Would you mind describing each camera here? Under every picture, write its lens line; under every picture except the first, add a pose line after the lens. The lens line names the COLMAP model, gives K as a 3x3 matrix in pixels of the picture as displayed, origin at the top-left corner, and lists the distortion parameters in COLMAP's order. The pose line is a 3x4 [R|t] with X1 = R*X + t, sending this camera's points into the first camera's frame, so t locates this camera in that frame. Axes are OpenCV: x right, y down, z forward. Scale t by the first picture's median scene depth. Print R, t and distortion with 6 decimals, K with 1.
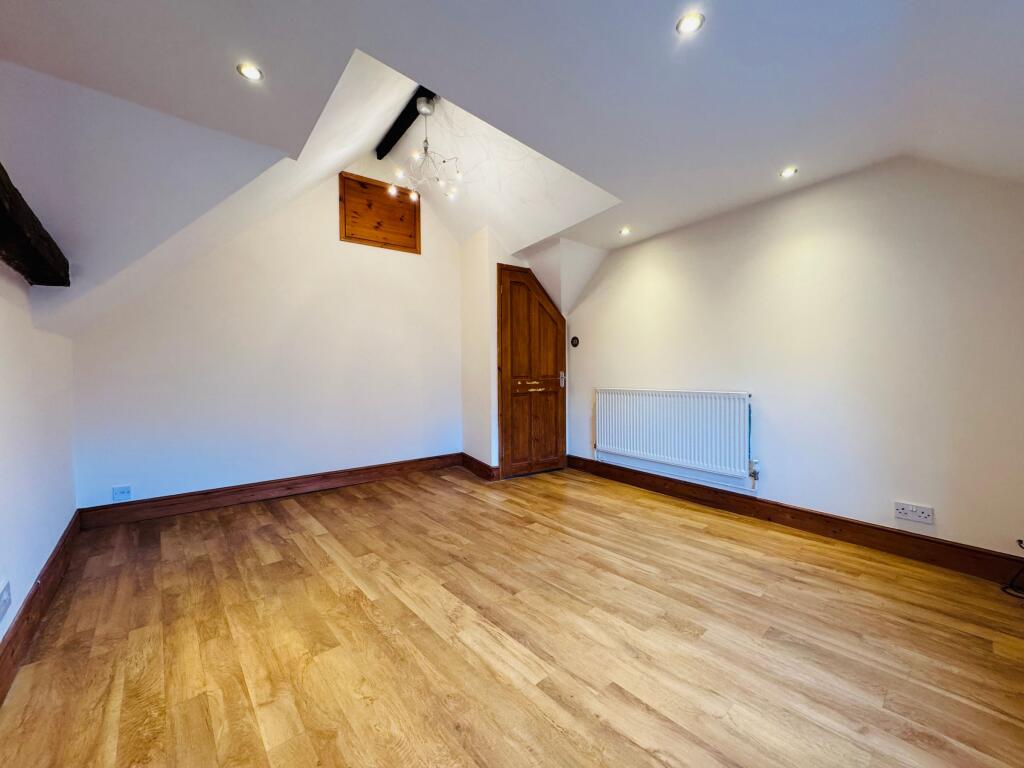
lens RADIAL K [[404.9, 0, 512.0], [0, 404.9, 378.6], [0, 0, 1]] dist [0.002632, 0.000528]
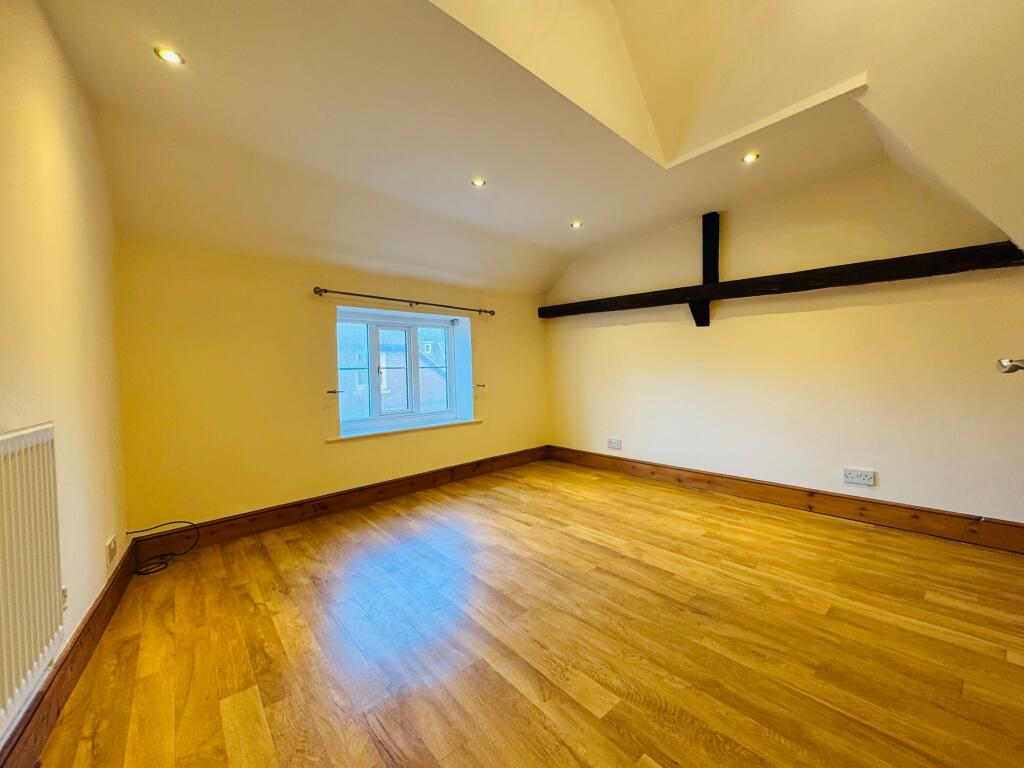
lens RADIAL K [[404.9, 0, 511.7], [0, 404.9, 381.6], [0, 0, 1]] dist [0.002632, 0.000528]
pose [[-0.999060, 0.034515, 0.026243, 0.190573], [0.035499, 0.998647, 0.038005, -0.007523], [-0.024895, 0.038901, -0.998933, 2.105923]]
